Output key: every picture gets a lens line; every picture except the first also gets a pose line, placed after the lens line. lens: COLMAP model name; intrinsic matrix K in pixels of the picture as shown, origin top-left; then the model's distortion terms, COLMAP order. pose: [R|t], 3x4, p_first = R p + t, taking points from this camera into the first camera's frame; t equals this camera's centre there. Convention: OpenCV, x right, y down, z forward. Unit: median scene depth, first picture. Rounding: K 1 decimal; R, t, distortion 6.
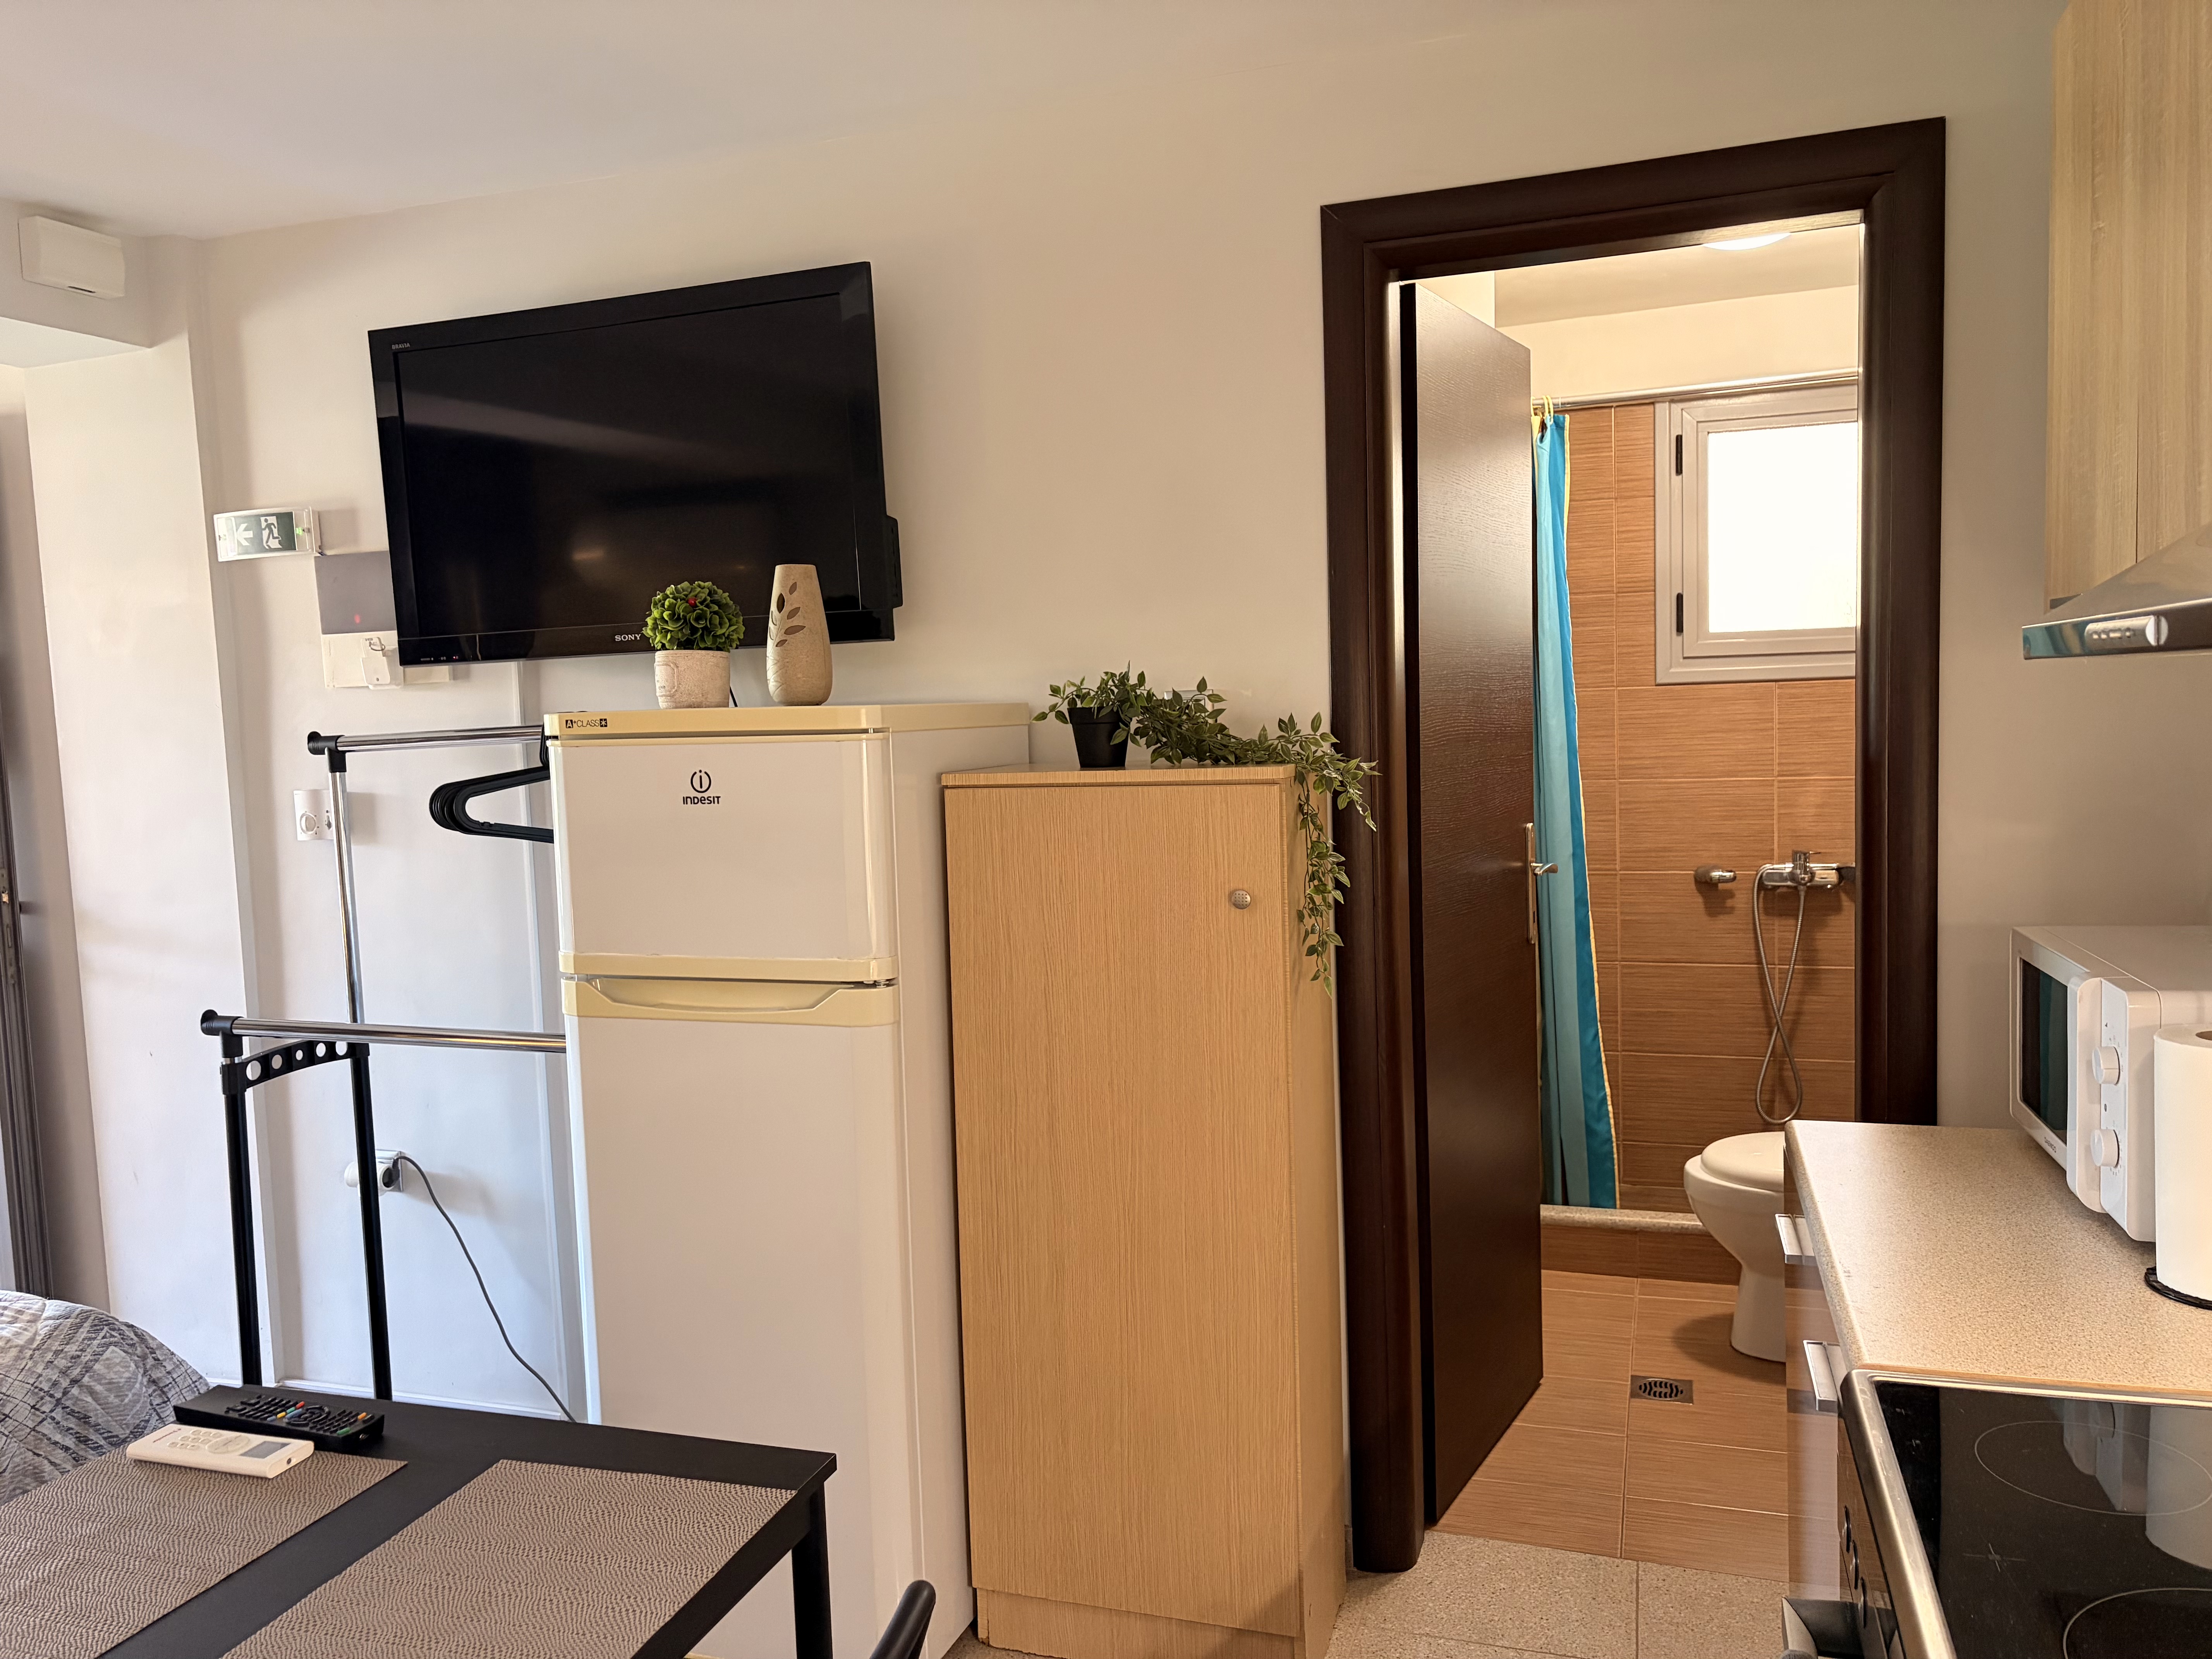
lens RADIAL K [[1672.3, 0, 1117.4], [0, 1672.3, 845.0], [0, 0, 1]] dist [0.044223, -0.044322]
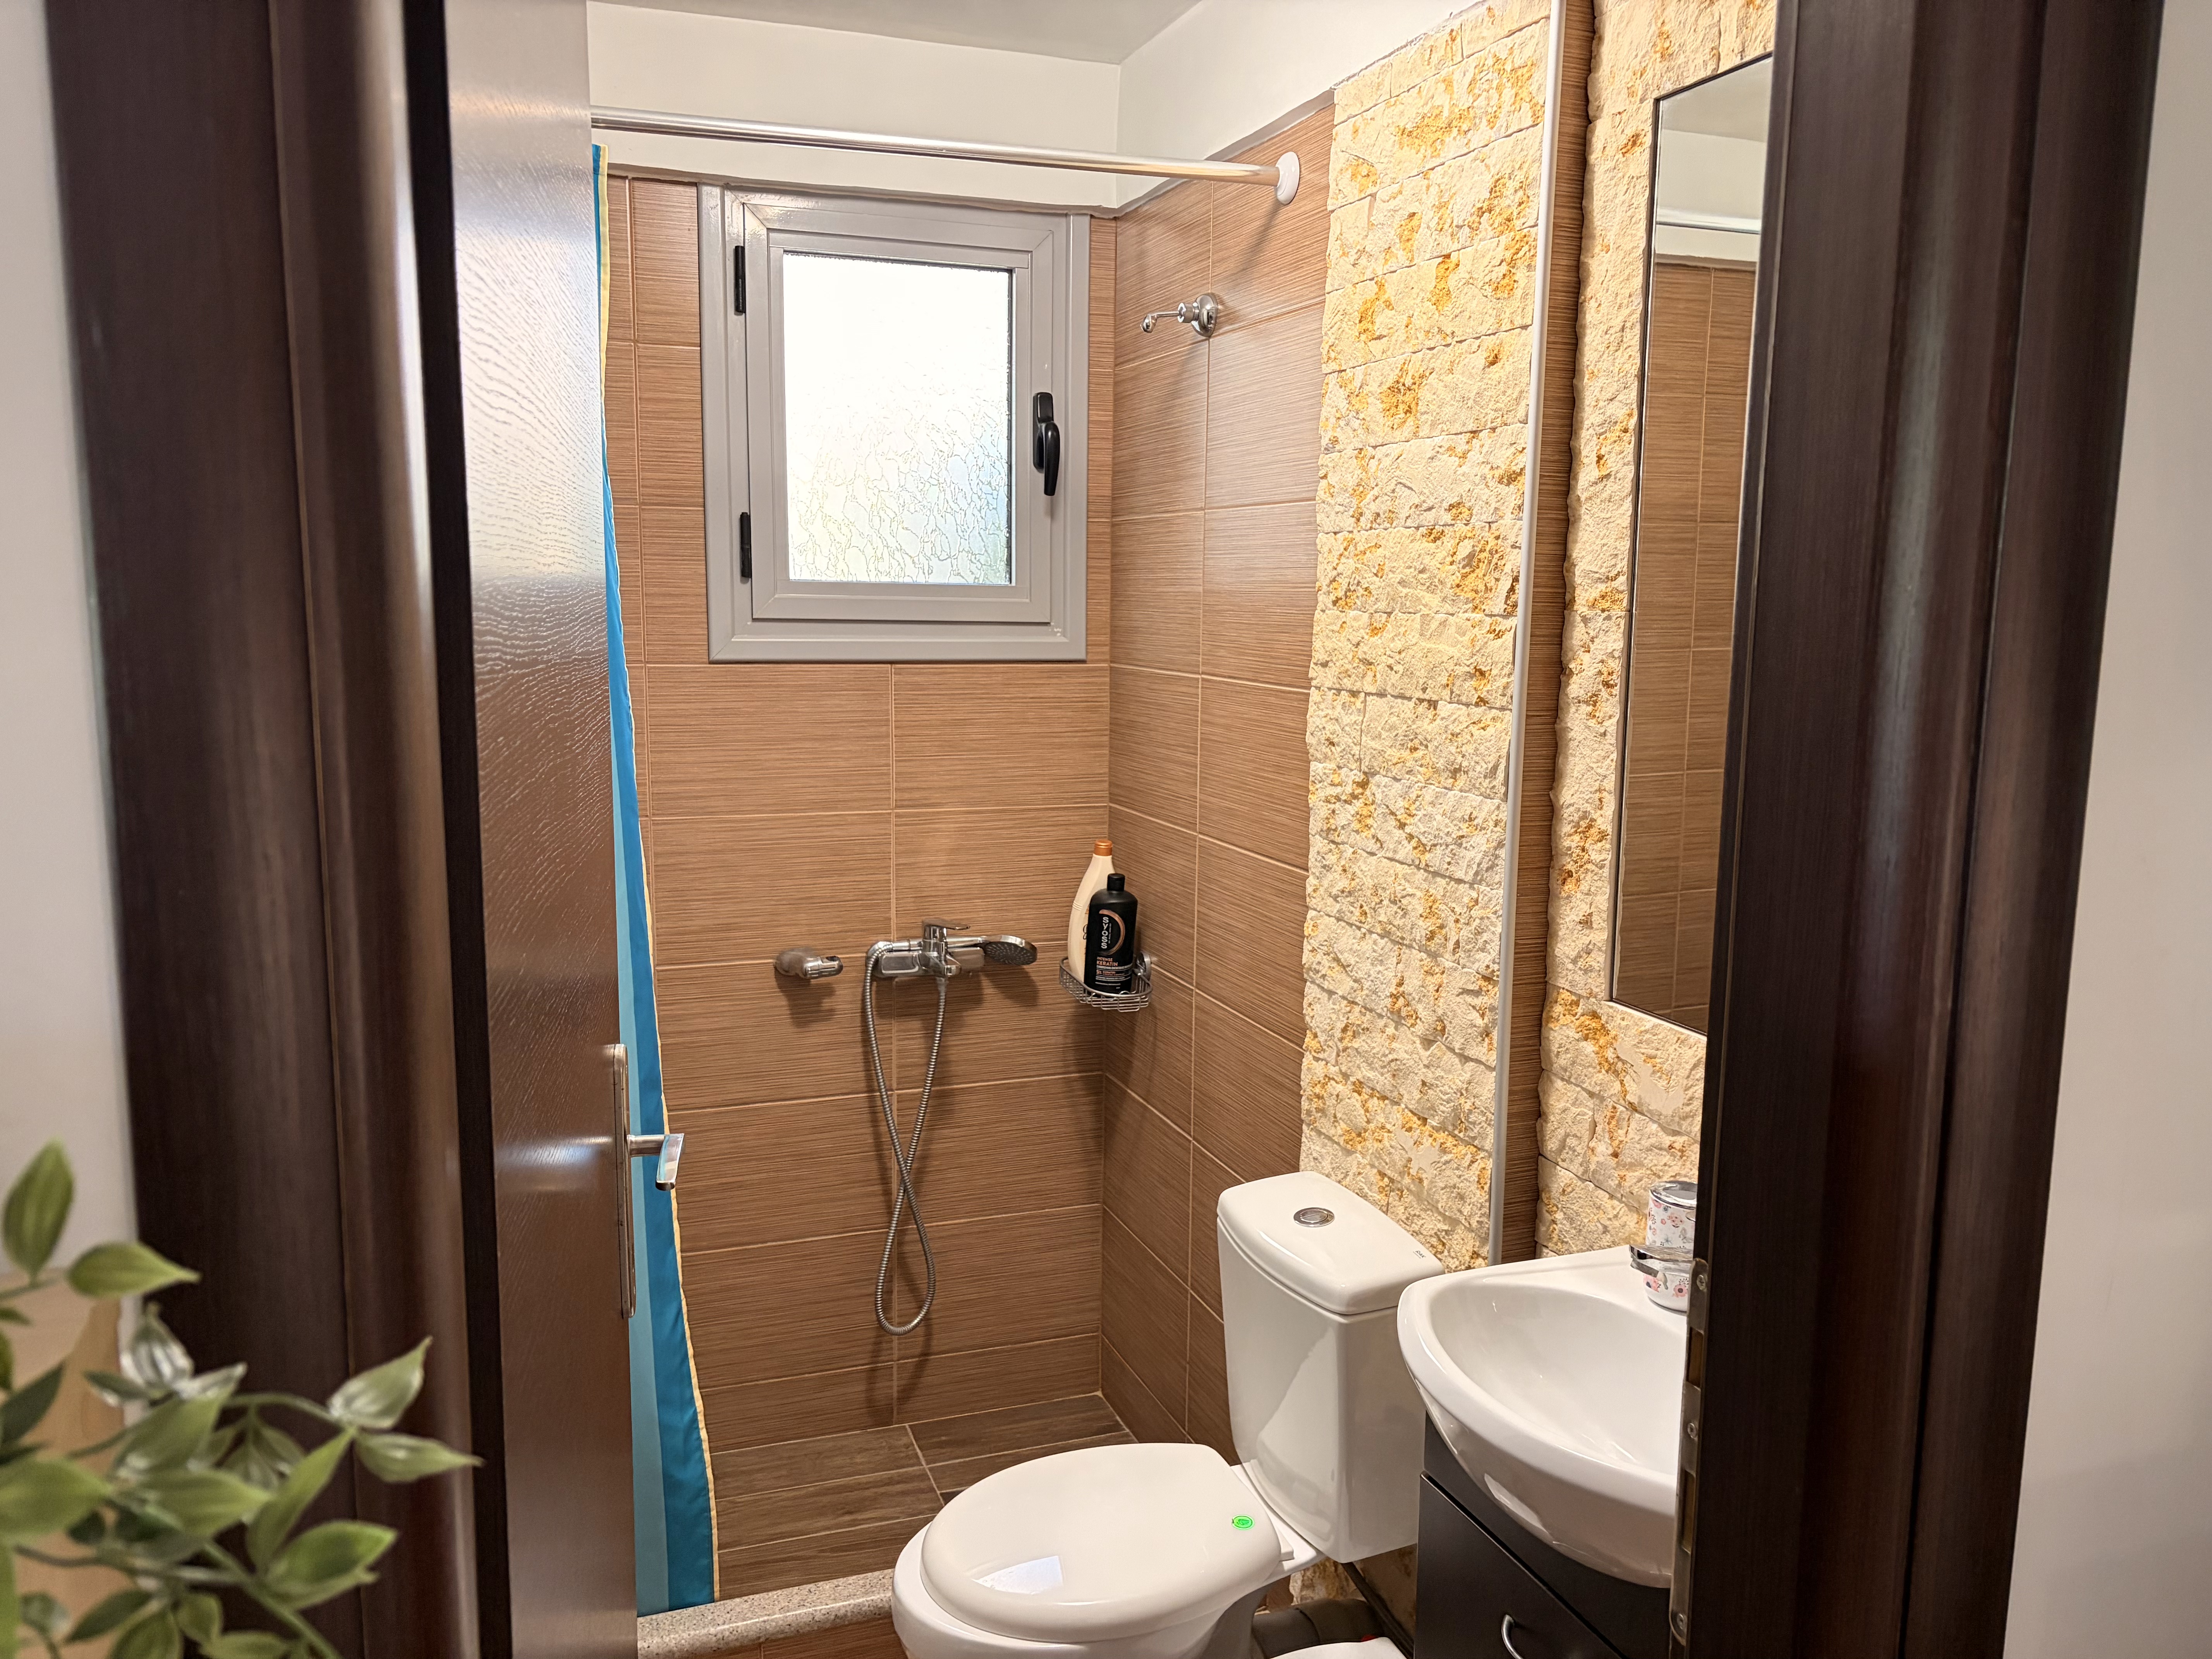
lens RADIAL K [[1672.3, 0, 1127.8], [0, 1672.3, 828.0], [0, 0, 1]] dist [0.044223, -0.044322]
pose [[0.776079, -0.044884, 0.629036, 0.074308], [0.017642, 0.998619, 0.049489, -0.087250], [-0.630388, -0.027310, 0.775799, 0.602976]]
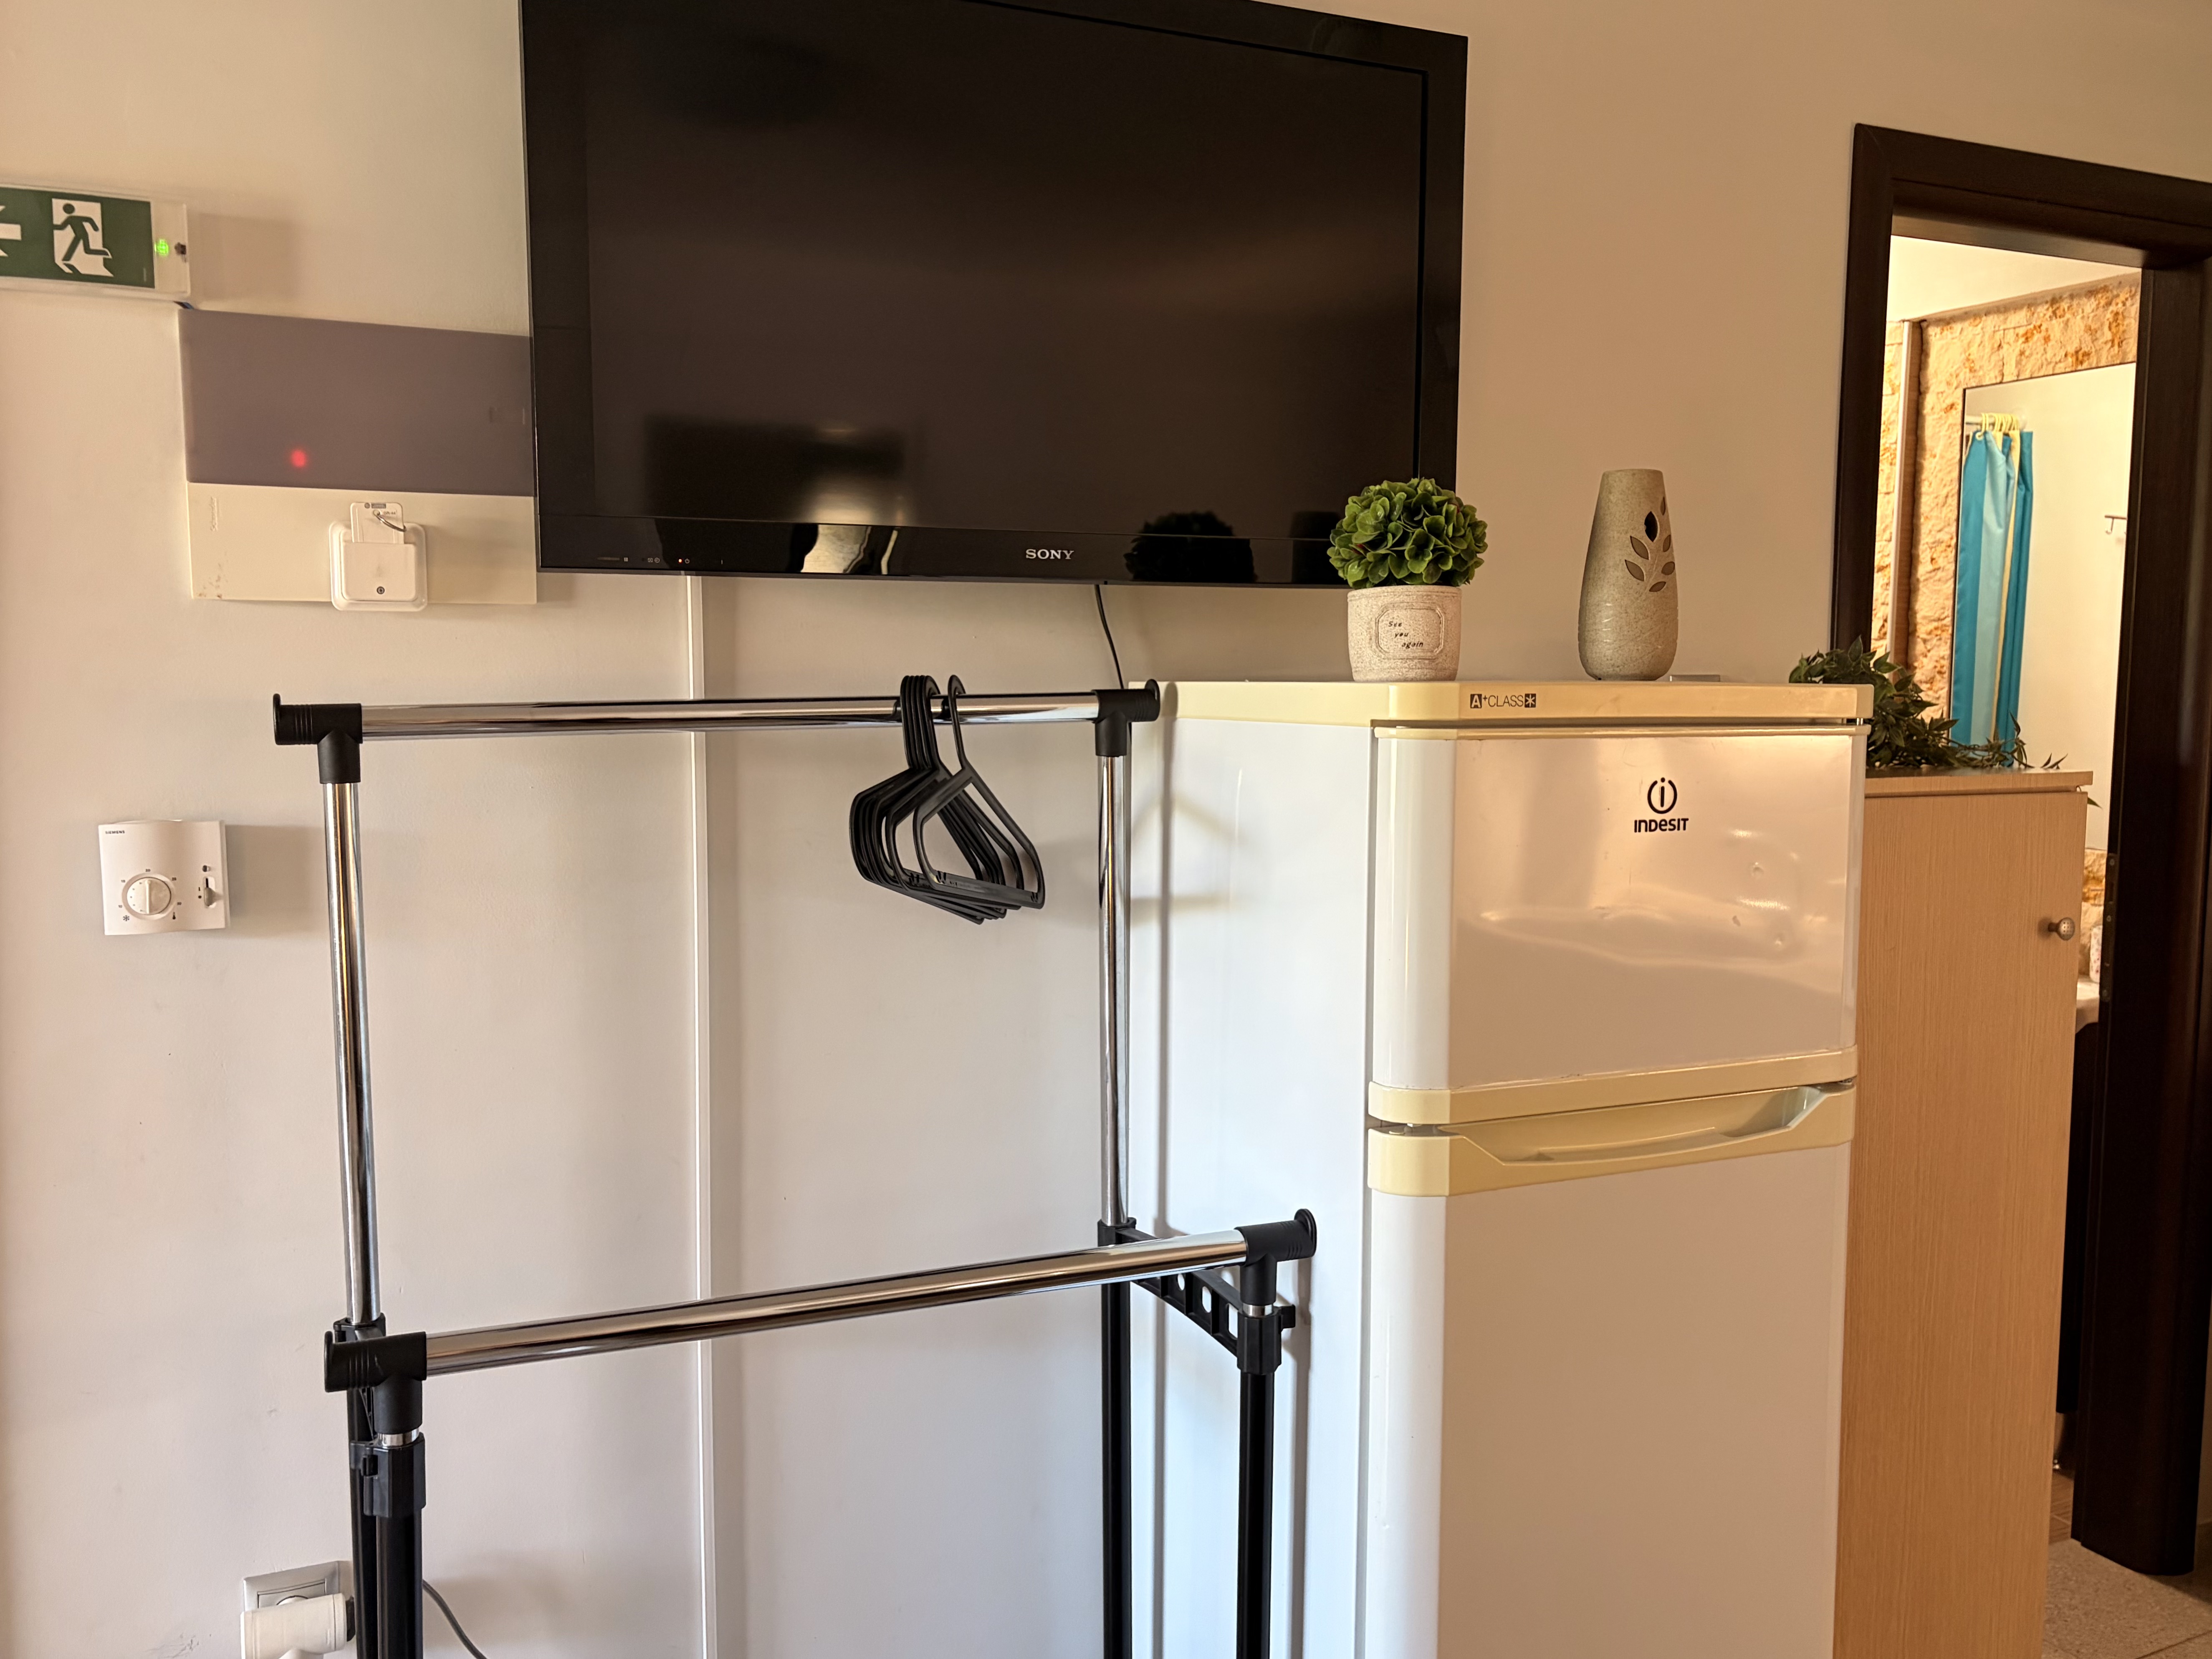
lens RADIAL K [[1825.1, 0, 1110.8], [0, 1825.1, 842.4], [0, 0, 1]] dist [0.033379, -0.033099]
pose [[0.714342, -0.027338, 0.699262, -0.640021], [0.030594, 0.999501, 0.007823, -0.023077], [-0.699127, 0.015805, 0.714822, 0.465012]]
